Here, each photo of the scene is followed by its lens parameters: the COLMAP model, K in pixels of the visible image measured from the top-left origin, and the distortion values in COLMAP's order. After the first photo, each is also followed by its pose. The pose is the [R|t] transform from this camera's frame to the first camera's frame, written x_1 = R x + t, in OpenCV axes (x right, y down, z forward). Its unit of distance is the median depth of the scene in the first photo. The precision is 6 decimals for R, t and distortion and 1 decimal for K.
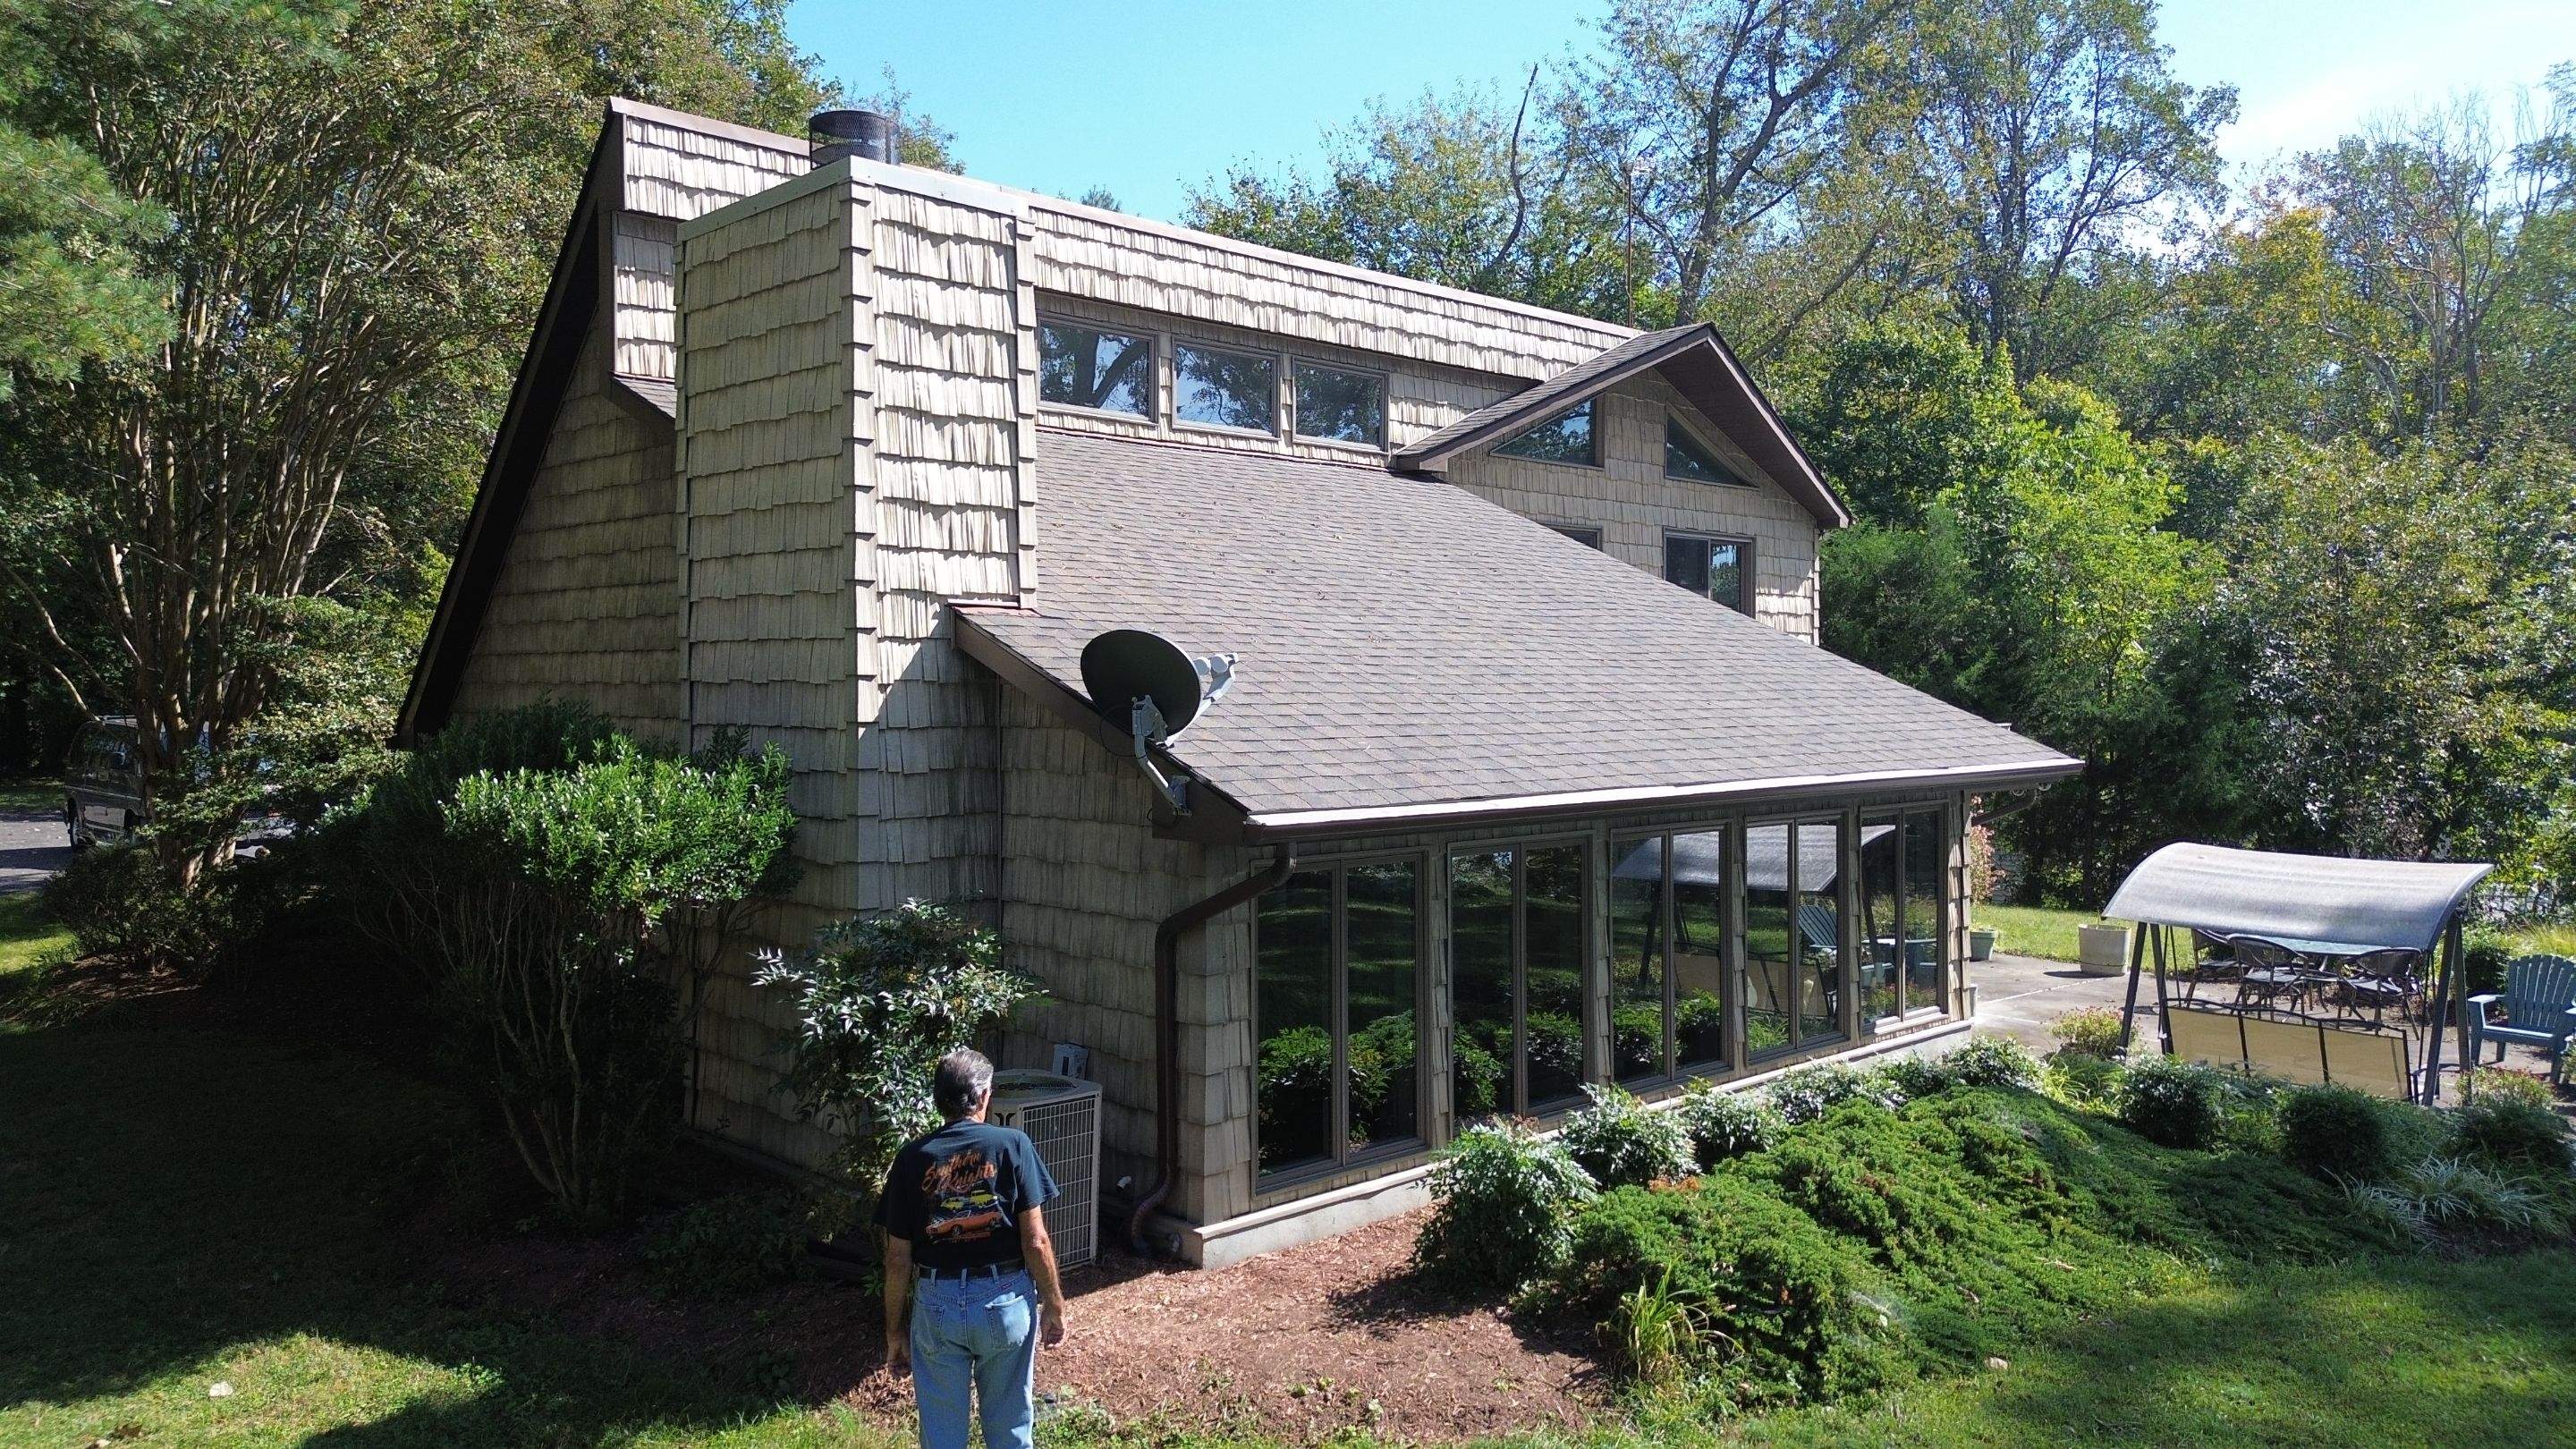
lens RADIAL K [[1821.3, 0, 1285.9], [0, 1821.3, 718.0], [0, 0, 1]] dist [0.075235, -0.076267]
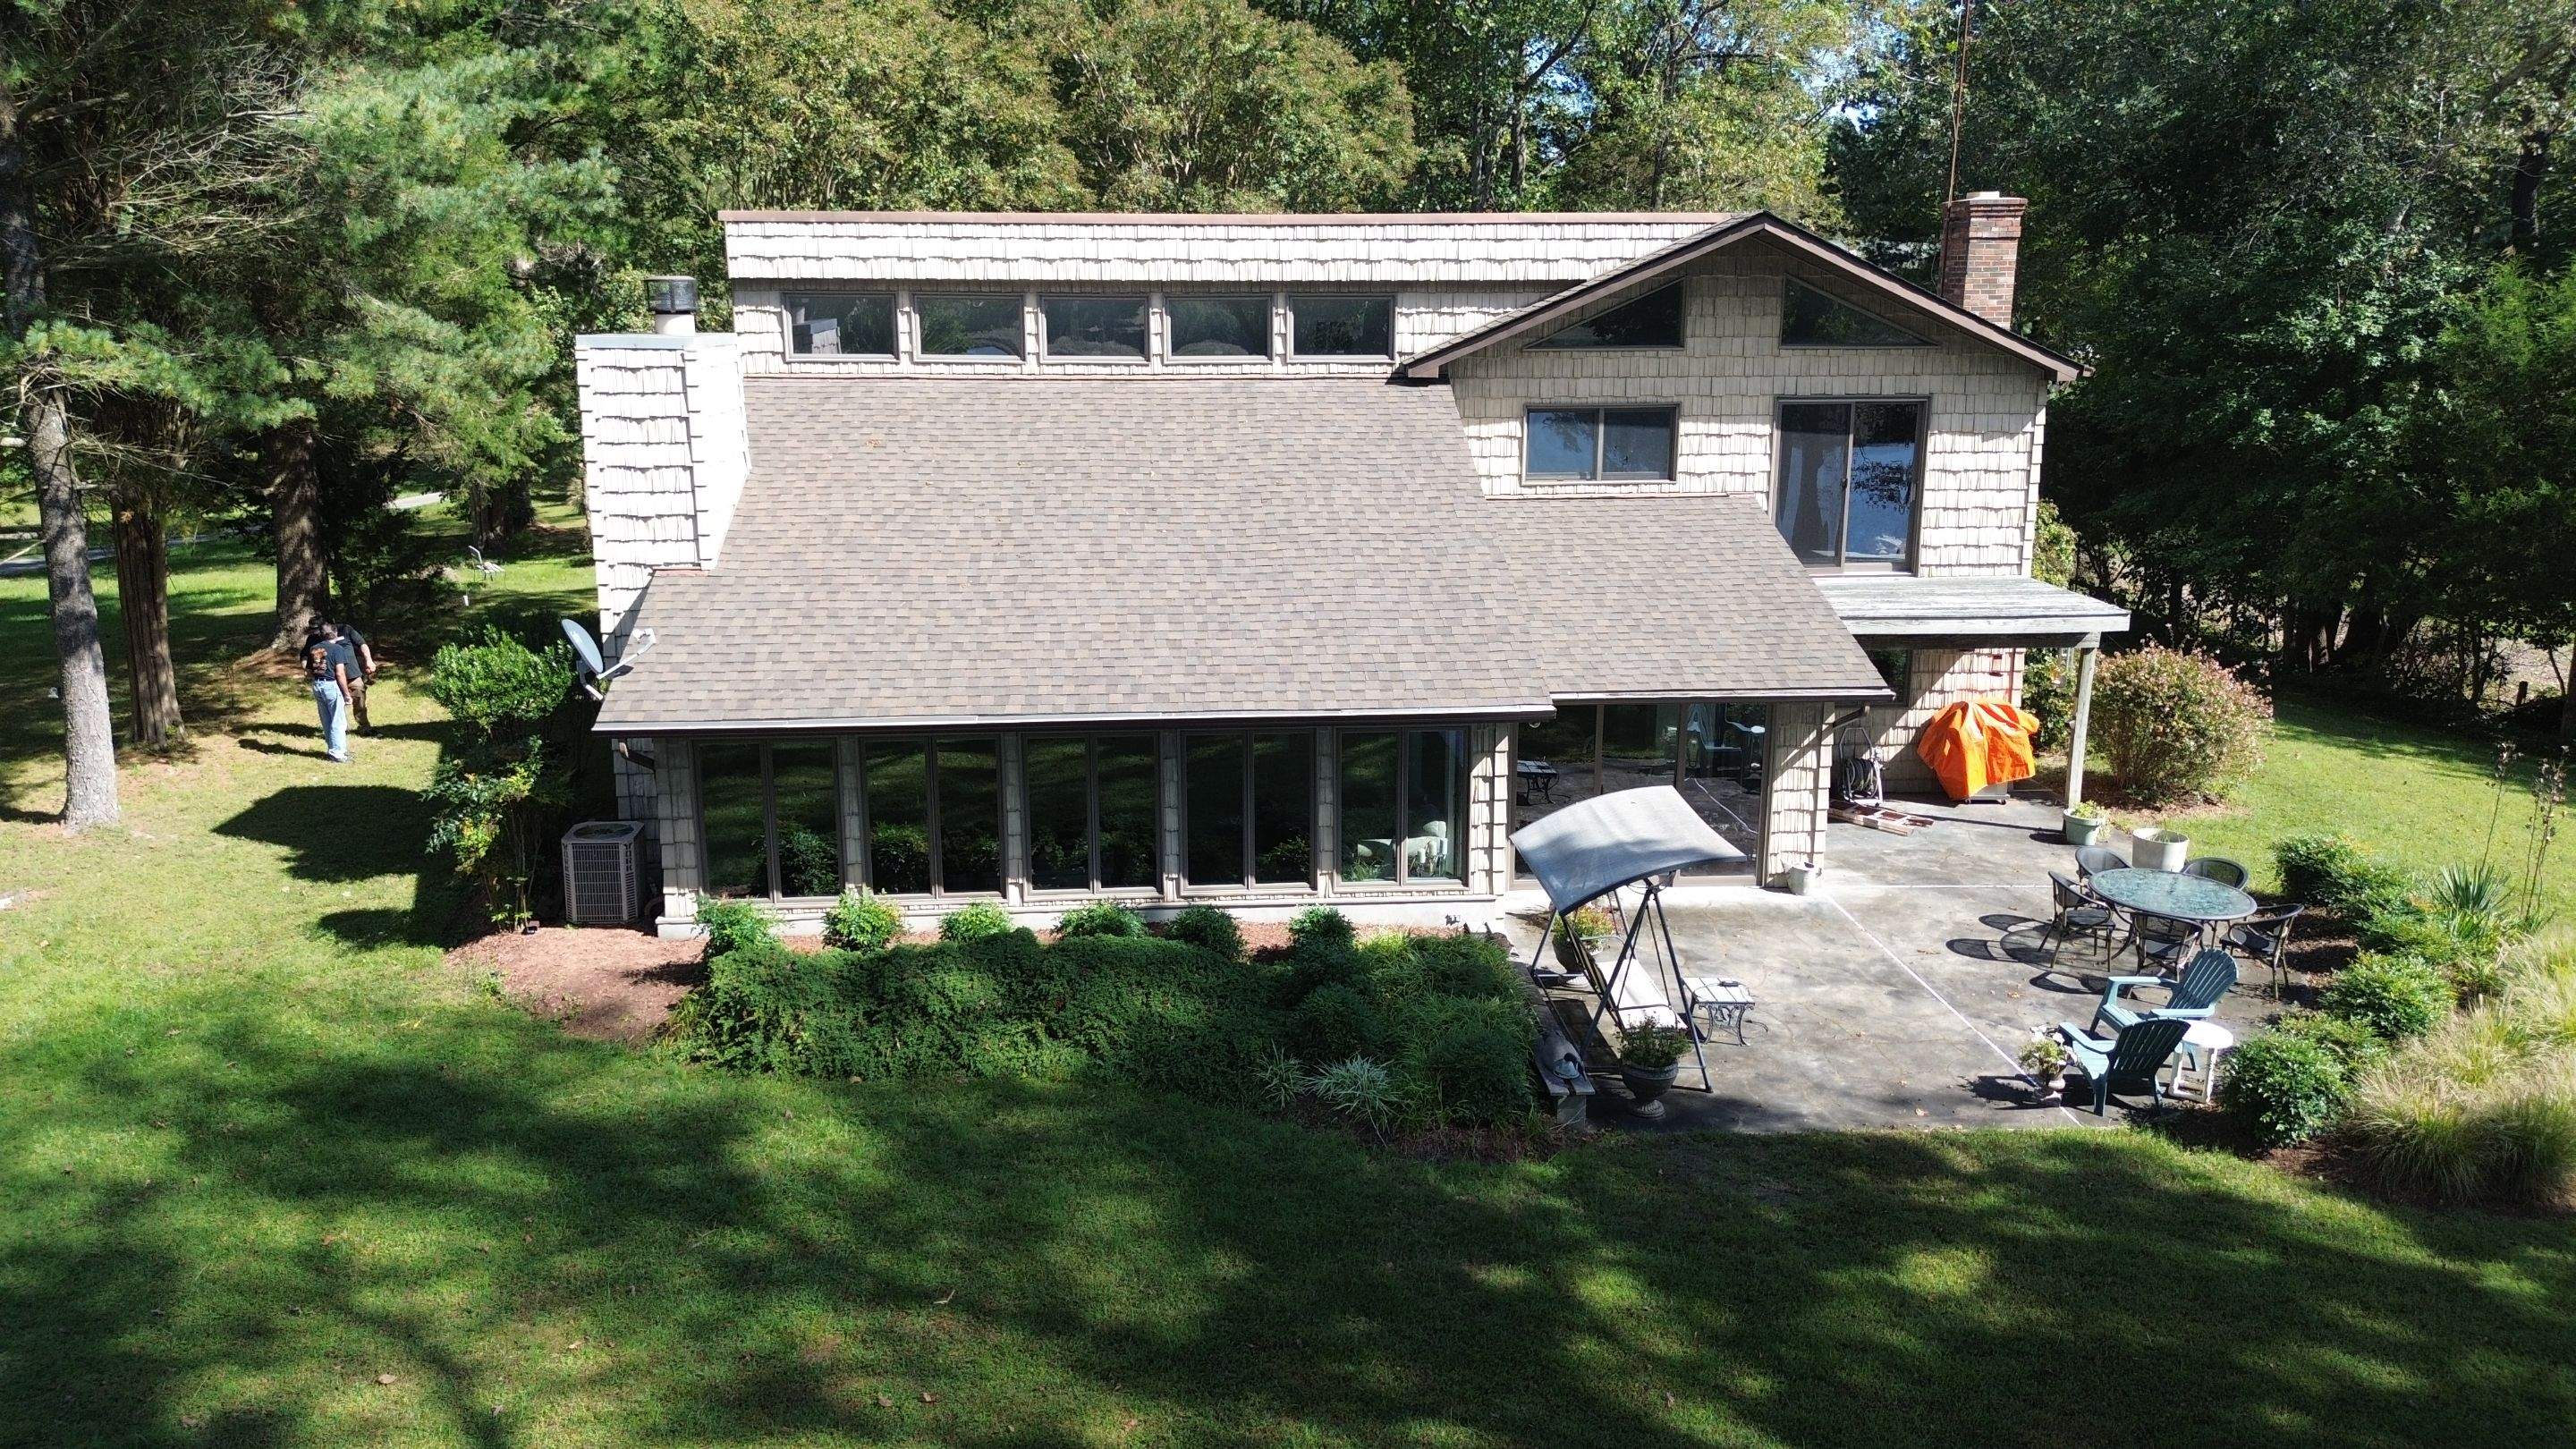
lens RADIAL K [[1821.3, 0, 1297.2], [0, 1821.3, 744.1], [0, 0, 1]] dist [0.075235, -0.076267]
pose [[0.772813, 0.151905, -0.616186, 0.809008], [-0.012525, 0.974393, 0.224502, -0.170629], [0.634510, -0.165780, 0.754926, -0.015520]]
